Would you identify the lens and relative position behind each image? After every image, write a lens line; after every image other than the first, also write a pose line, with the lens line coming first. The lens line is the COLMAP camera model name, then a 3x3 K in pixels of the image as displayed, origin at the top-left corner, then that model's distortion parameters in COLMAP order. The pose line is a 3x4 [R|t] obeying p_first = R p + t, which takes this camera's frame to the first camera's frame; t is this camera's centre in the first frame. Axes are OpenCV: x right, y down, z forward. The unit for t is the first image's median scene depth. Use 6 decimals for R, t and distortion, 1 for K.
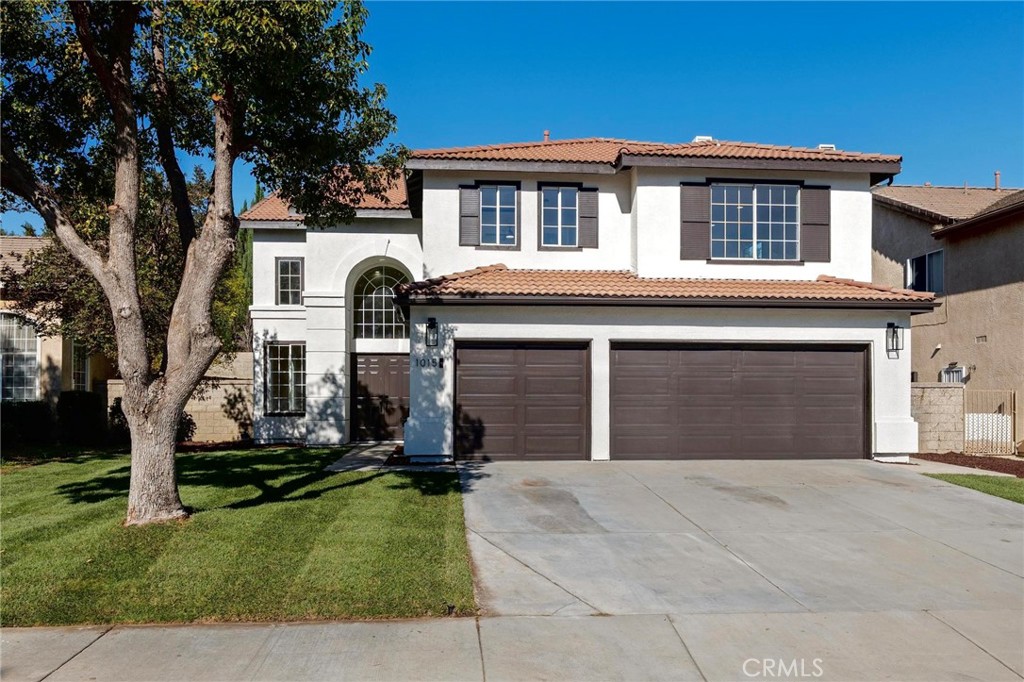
lens RADIAL K [[795.2, 0, 512.4], [0, 795.2, 347.3], [0, 0, 1]] dist [0.000222, 0.003710]
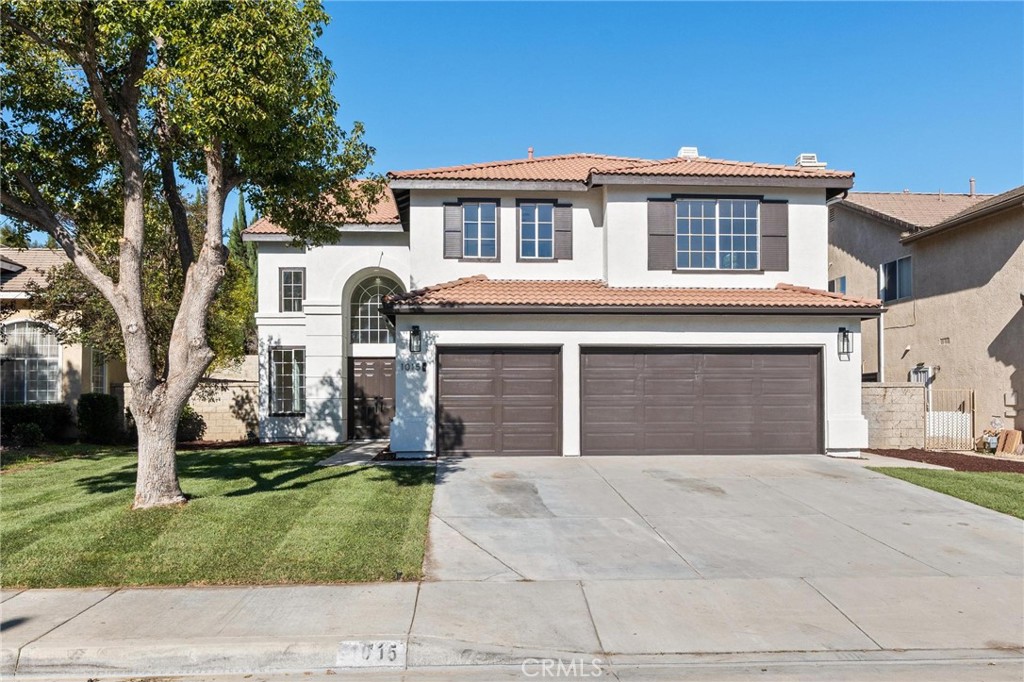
lens RADIAL K [[792.5, 0, 512.0], [0, 792.5, 341.0], [0, 0, 1]] dist [0.002583, -0.000959]
pose [[0.999802, -0.005343, -0.019146, 0.051202], [0.005189, 0.999954, -0.008106, -0.006413], [0.019188, 0.008005, 0.999784, -0.086244]]
